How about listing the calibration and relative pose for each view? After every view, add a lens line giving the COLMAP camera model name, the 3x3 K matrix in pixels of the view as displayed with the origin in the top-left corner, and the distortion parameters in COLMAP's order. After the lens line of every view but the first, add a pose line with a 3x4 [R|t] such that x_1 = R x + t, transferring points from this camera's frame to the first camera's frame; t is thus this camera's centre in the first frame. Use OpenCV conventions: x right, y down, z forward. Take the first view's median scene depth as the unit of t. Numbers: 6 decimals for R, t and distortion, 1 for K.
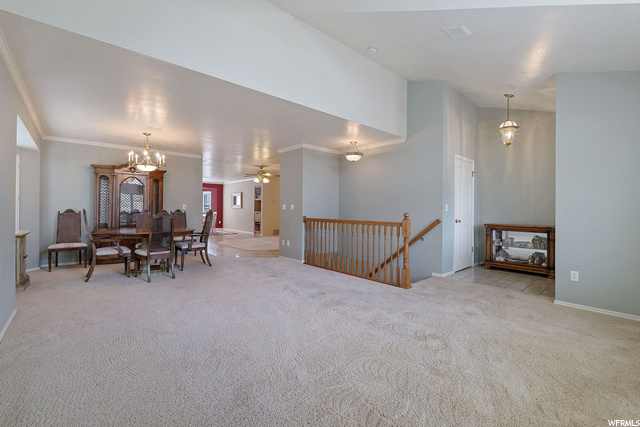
lens RADIAL K [[276.1, 0, 323.6], [0, 276.1, 207.3], [0, 0, 1]] dist [-0.000806, 0.000043]
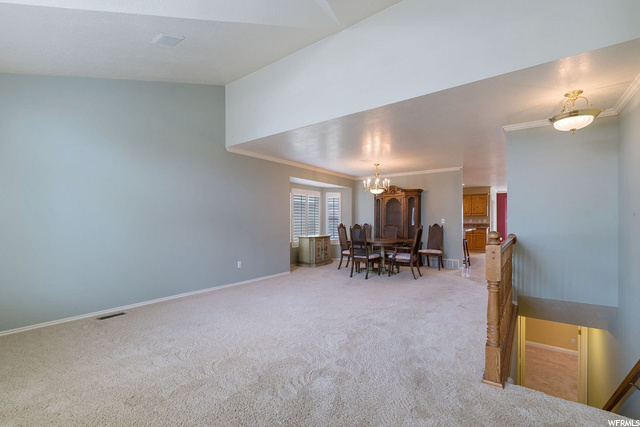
lens RADIAL K [[279.6, 0, 317.4], [0, 279.6, 221.1], [0, 0, 1]] dist [-0.002082, -0.000107]
pose [[0.181174, -0.007488, -0.983423, 0.574179], [0.003786, 0.999969, -0.006917, 0.005457], [0.983444, -0.002471, 0.181197, 0.479178]]
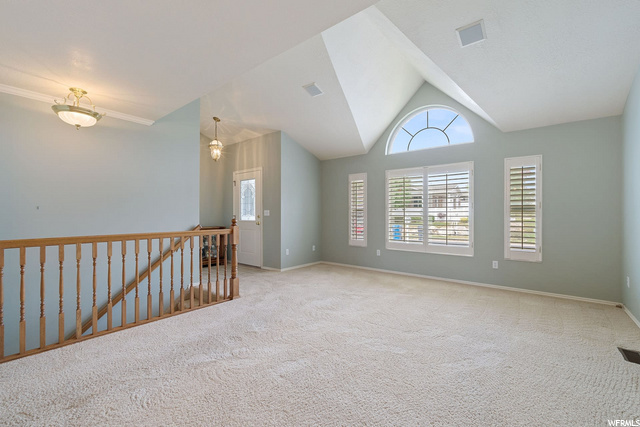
lens RADIAL K [[276.1, 0, 323.6], [0, 276.1, 207.3], [0, 0, 1]] dist [-0.000806, 0.000043]
pose [[-0.170861, 0.015035, 0.985180, -0.526817], [0.005448, 0.999883, -0.014314, -0.002034], [-0.985280, 0.002922, -0.170923, 0.673209]]
